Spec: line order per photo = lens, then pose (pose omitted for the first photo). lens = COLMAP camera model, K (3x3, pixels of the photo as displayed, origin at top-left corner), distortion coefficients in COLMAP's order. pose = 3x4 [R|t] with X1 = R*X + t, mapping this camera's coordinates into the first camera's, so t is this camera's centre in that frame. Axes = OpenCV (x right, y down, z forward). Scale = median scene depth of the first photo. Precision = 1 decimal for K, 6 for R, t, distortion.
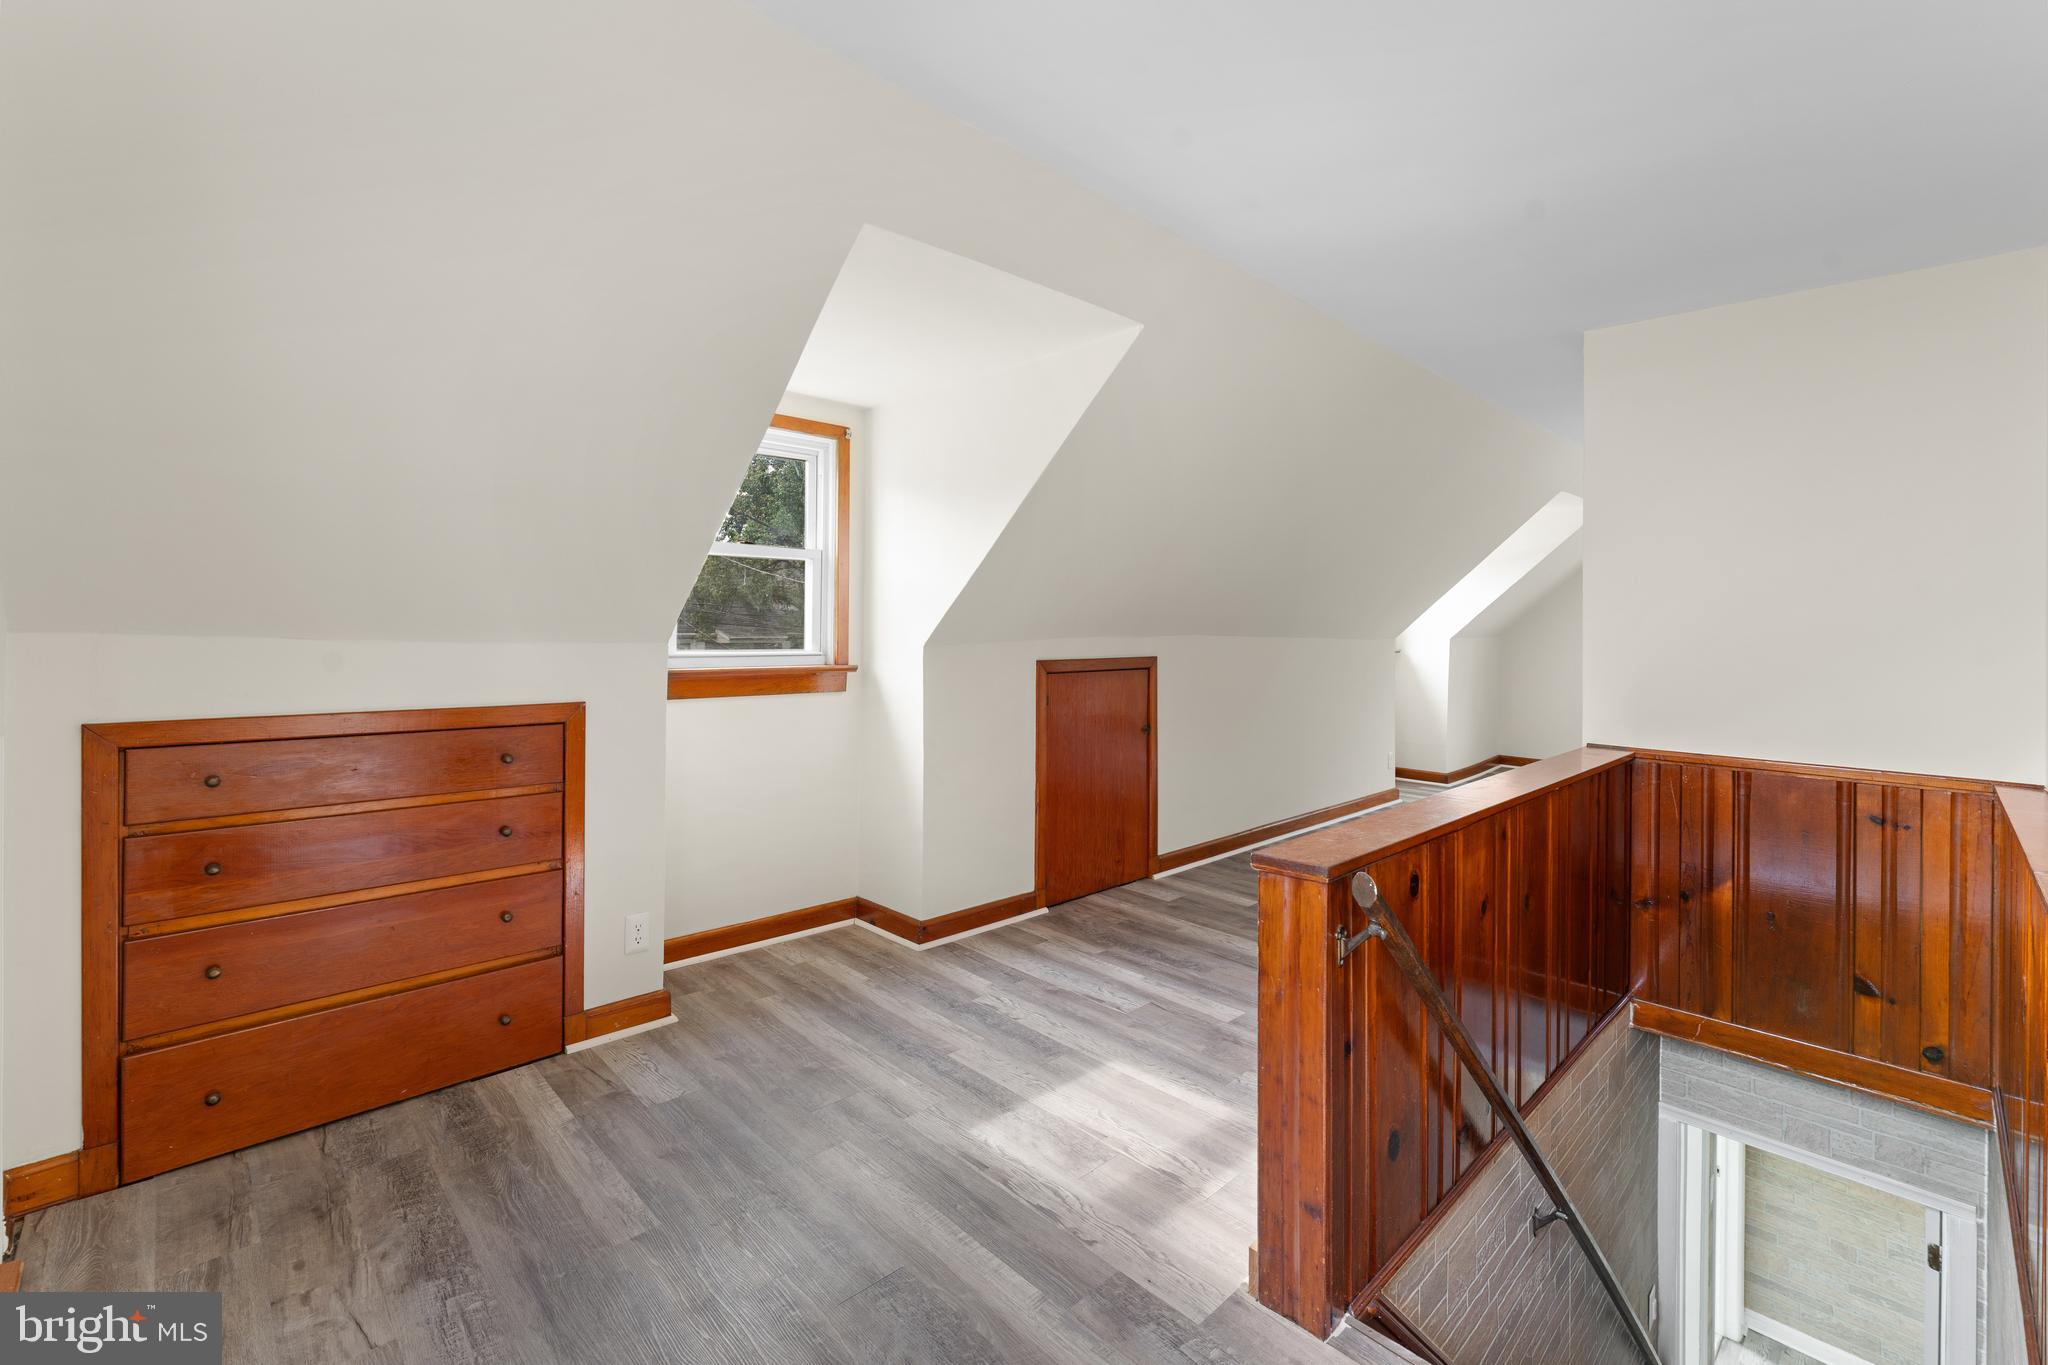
lens RADIAL K [[895.0, 0, 1026.8], [0, 895.0, 628.3], [0, 0, 1]] dist [0.006764, -0.000969]
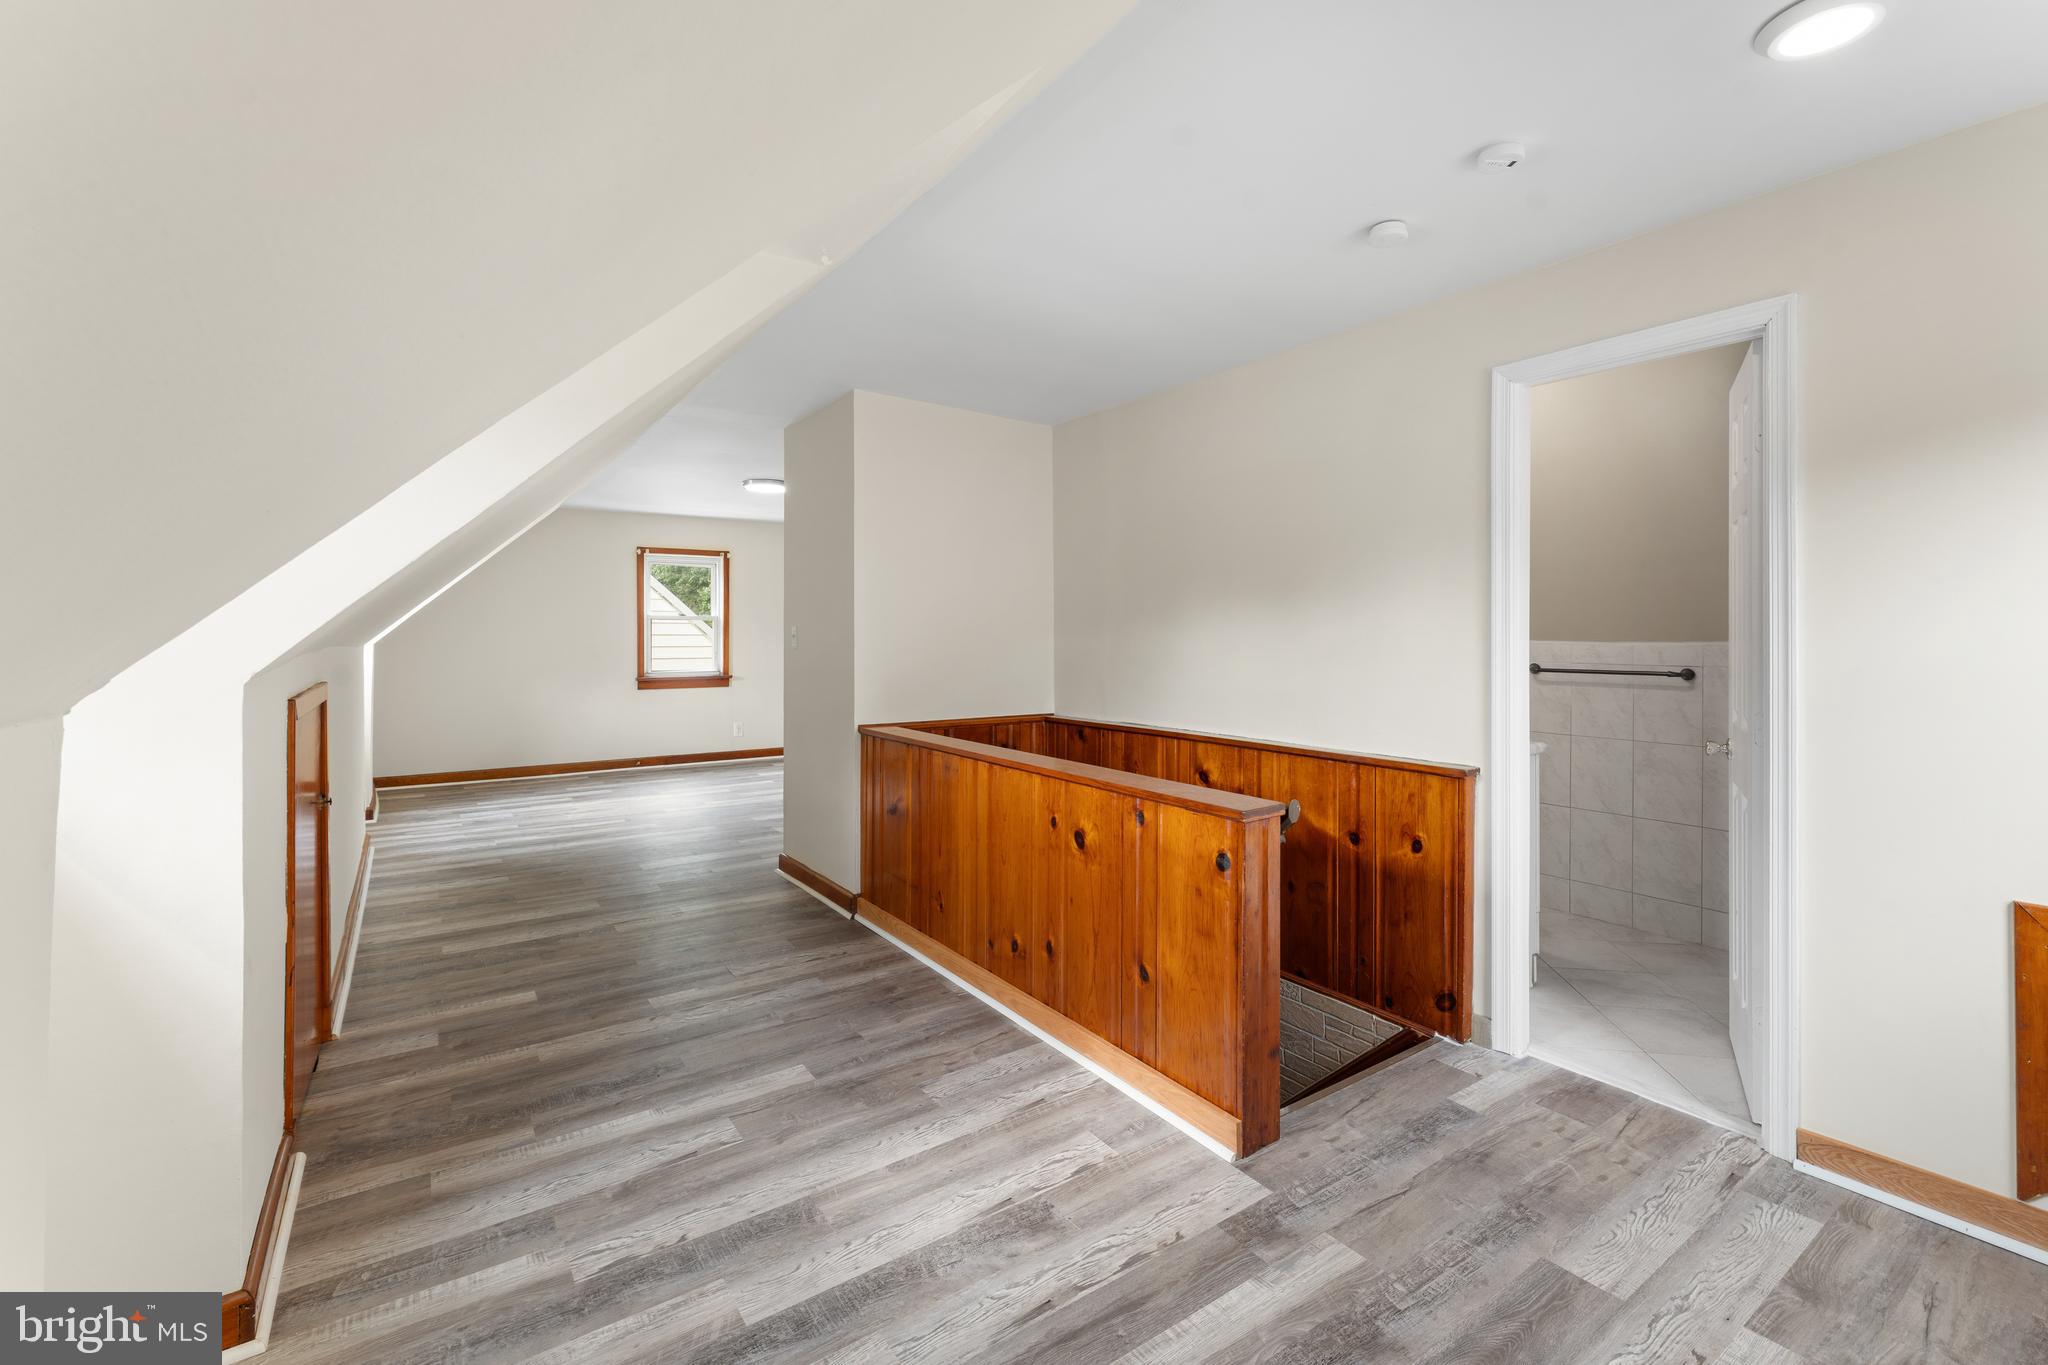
lens RADIAL K [[895.0, 0, 1049.5], [0, 895.0, 629.4], [0, 0, 1]] dist [0.006764, -0.000969]
pose [[0.139141, -0.006326, 0.990252, -0.557933], [0.003809, 0.999976, 0.005853, -0.006894], [-0.990265, 0.002957, 0.139161, 0.585693]]
